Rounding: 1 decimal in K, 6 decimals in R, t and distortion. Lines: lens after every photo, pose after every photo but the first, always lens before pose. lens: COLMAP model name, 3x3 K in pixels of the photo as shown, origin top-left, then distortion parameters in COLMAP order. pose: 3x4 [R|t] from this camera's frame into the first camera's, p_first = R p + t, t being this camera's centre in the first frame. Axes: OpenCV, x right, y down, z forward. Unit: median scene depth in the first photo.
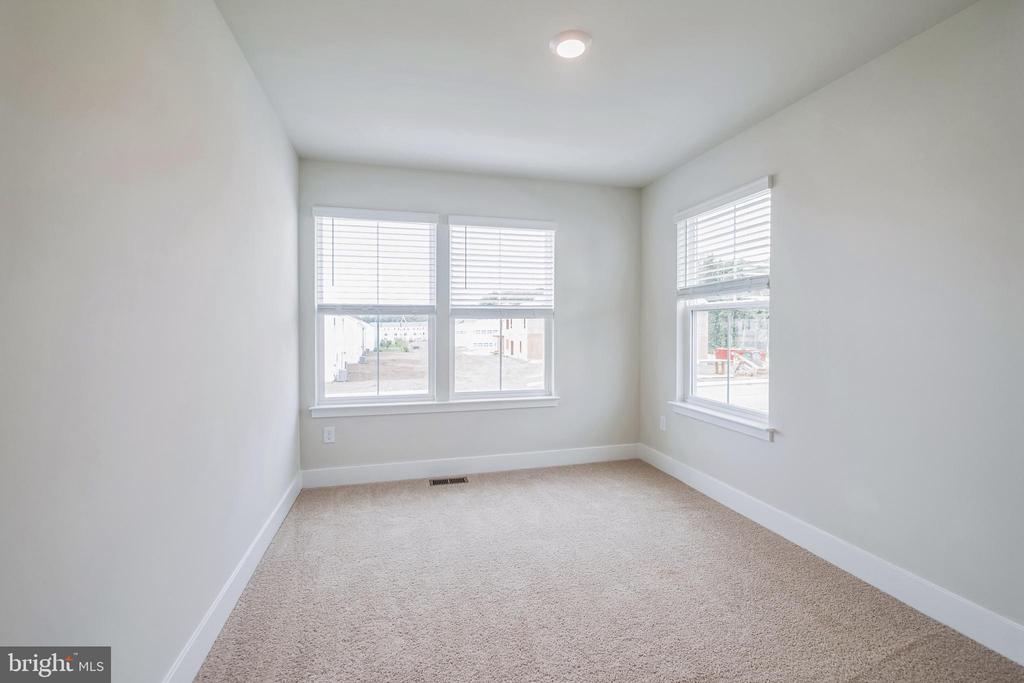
lens RADIAL K [[435.5, 0, 514.7], [0, 435.5, 335.1], [0, 0, 1]] dist [0.001974, -0.000392]
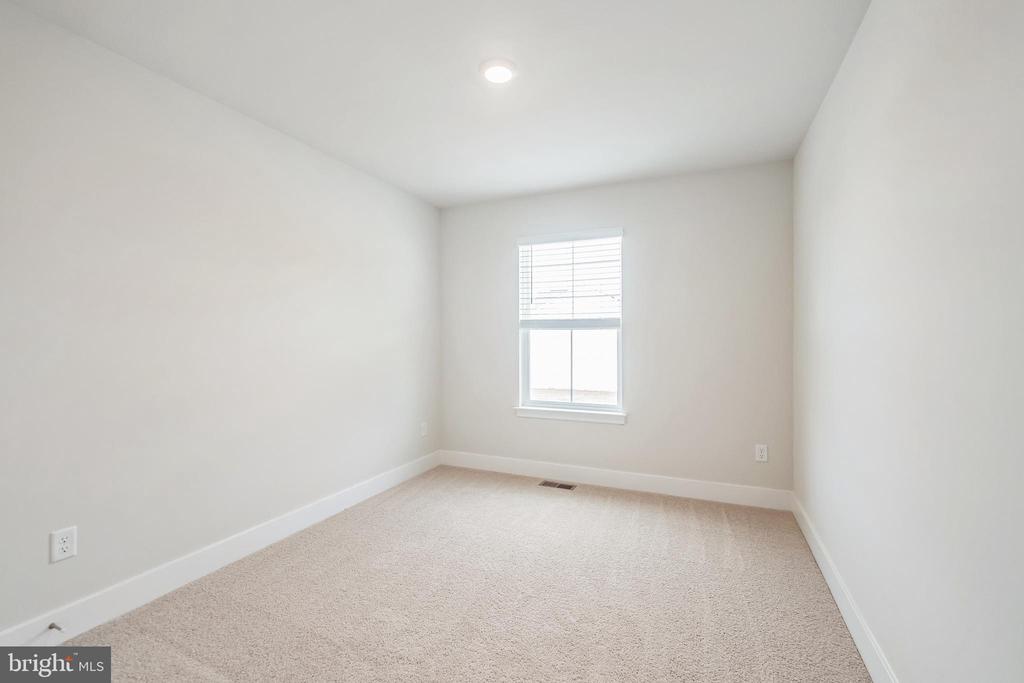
lens RADIAL K [[435.5, 0, 518.0], [0, 435.5, 349.2], [0, 0, 1]] dist [0.001974, -0.000392]
pose [[0.781110, 0.012374, -0.624271, 0.281086], [-0.009799, 0.999923, 0.007559, -0.001292], [0.624317, 0.000213, 0.781171, 0.074586]]
